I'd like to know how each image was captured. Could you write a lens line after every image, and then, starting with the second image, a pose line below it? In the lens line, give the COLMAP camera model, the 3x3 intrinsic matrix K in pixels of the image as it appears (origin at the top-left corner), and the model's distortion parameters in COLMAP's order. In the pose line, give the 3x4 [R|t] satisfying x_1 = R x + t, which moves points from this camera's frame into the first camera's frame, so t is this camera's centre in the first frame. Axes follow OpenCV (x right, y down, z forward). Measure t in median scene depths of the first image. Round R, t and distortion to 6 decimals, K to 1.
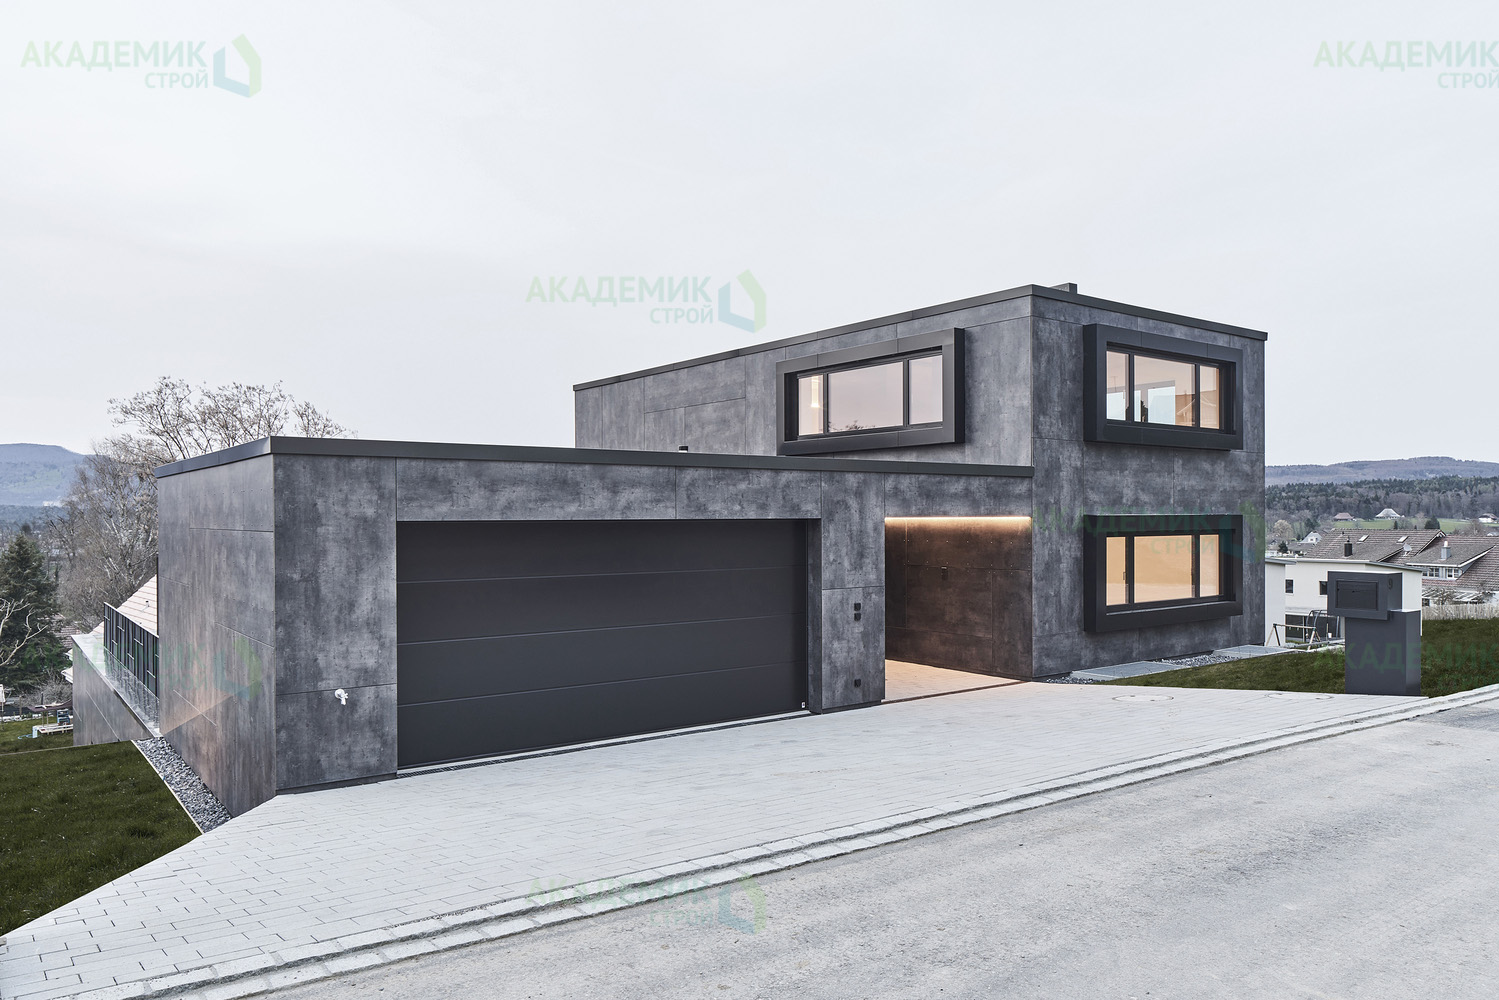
lens RADIAL K [[1021.0, 0, 746.4], [0, 1021.0, 547.7], [0, 0, 1]] dist [0.002932, 0.000313]
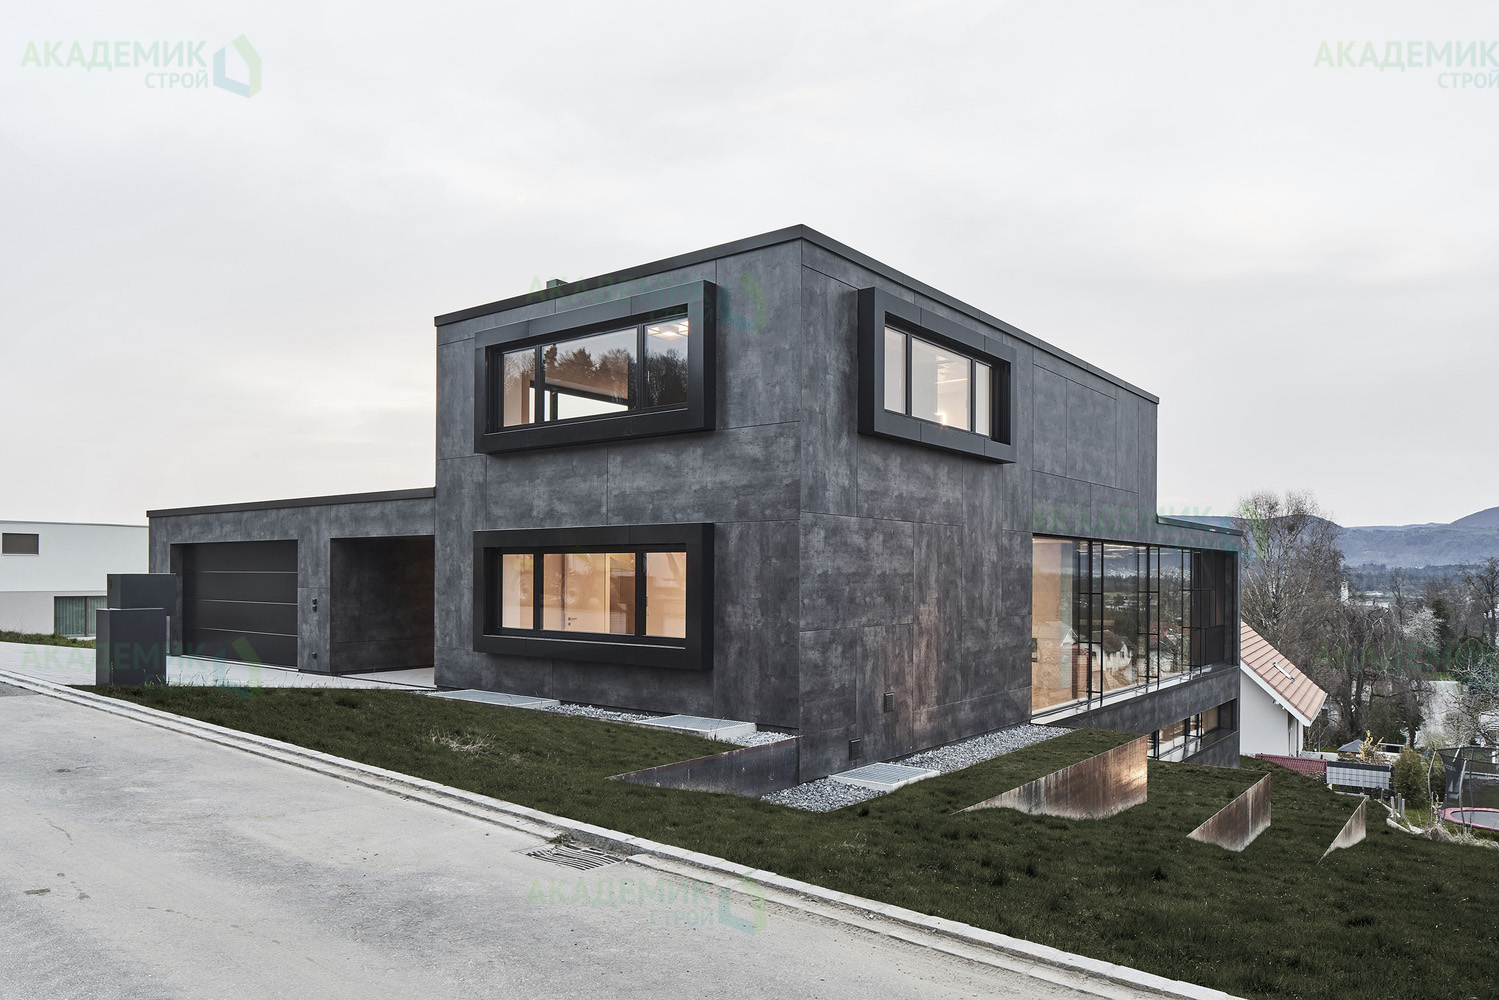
lens RADIAL K [[1021.0, 0, 746.4], [0, 1021.0, 547.7], [0, 0, 1]] dist [0.002932, 0.000313]
pose [[0.267445, 0.005853, -0.963555, 1.367146], [-0.008048, 0.999960, 0.003841, -0.022508], [0.963540, 0.006728, 0.267481, 1.006963]]
